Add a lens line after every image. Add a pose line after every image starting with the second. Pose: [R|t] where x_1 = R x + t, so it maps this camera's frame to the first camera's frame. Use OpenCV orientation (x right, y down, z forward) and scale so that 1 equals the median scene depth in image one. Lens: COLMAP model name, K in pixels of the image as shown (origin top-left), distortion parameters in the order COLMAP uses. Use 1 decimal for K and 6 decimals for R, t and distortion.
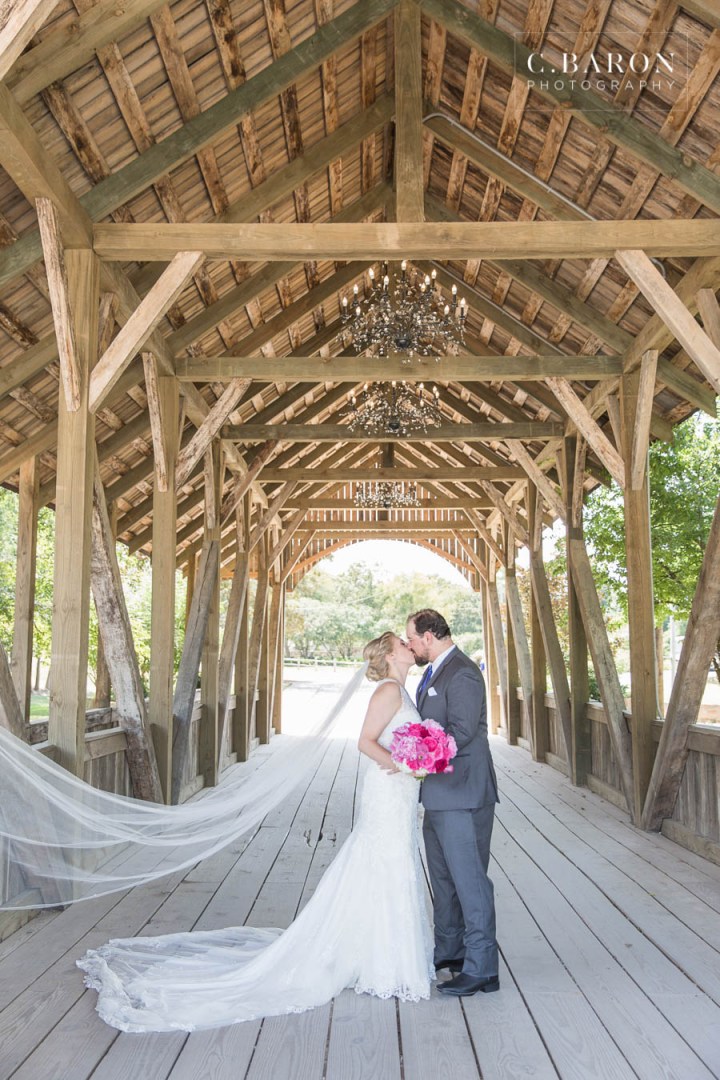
lens RADIAL K [[959.8, 0, 368.0], [0, 959.8, 546.6], [0, 0, 1]] dist [0.003136, 0.001556]
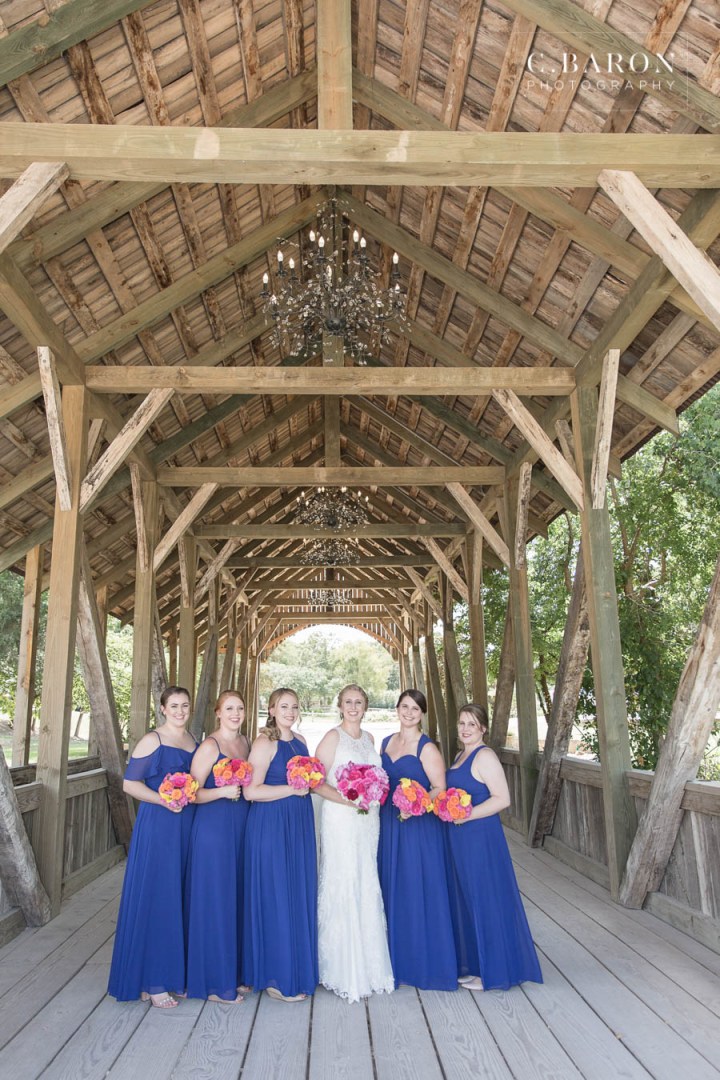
lens RADIAL K [[774.9, 0, 357.4], [0, 774.9, 533.5], [0, 0, 1]] dist [0.000507, 0.000486]
pose [[0.999218, 0.000791, 0.039538, 0.022462], [0.003431, 0.994296, -0.106603, -0.036791], [-0.039397, 0.106656, 0.993515, -0.299159]]
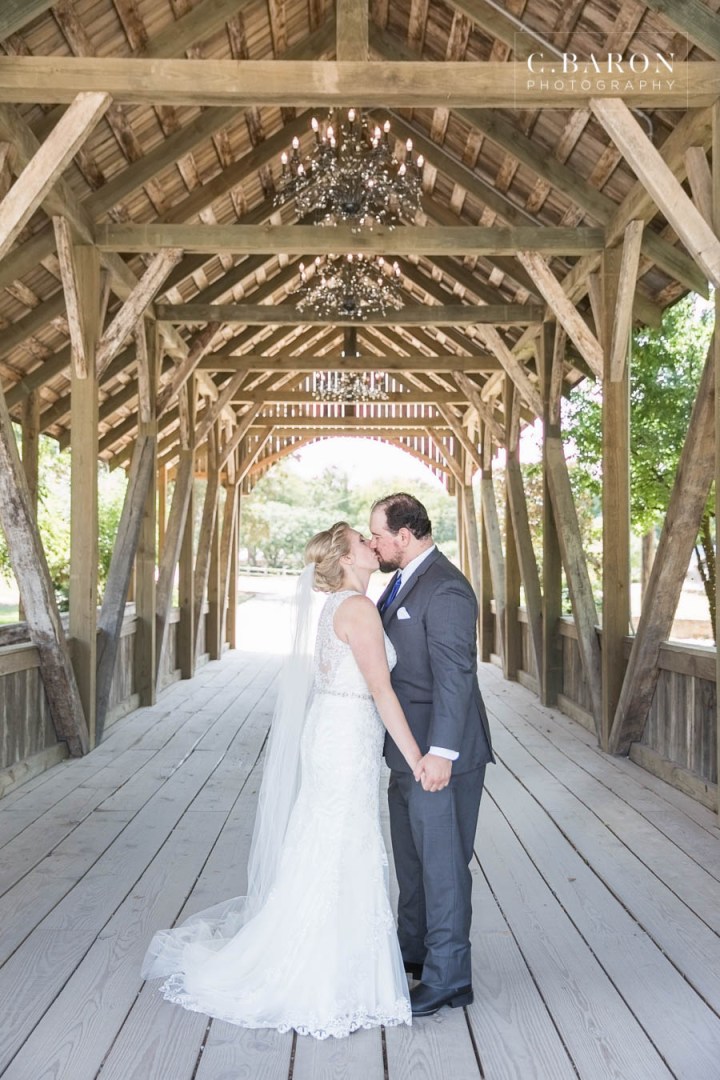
lens RADIAL K [[1044.5, 0, 369.7], [0, 1044.5, 546.5], [0, 0, 1]] dist [0.008121, 0.000000]
pose [[0.999756, 0.006031, 0.021266, 0.028243], [-0.008020, 0.995473, 0.094709, 0.002976], [-0.020598, -0.094857, 0.995278, 0.021005]]
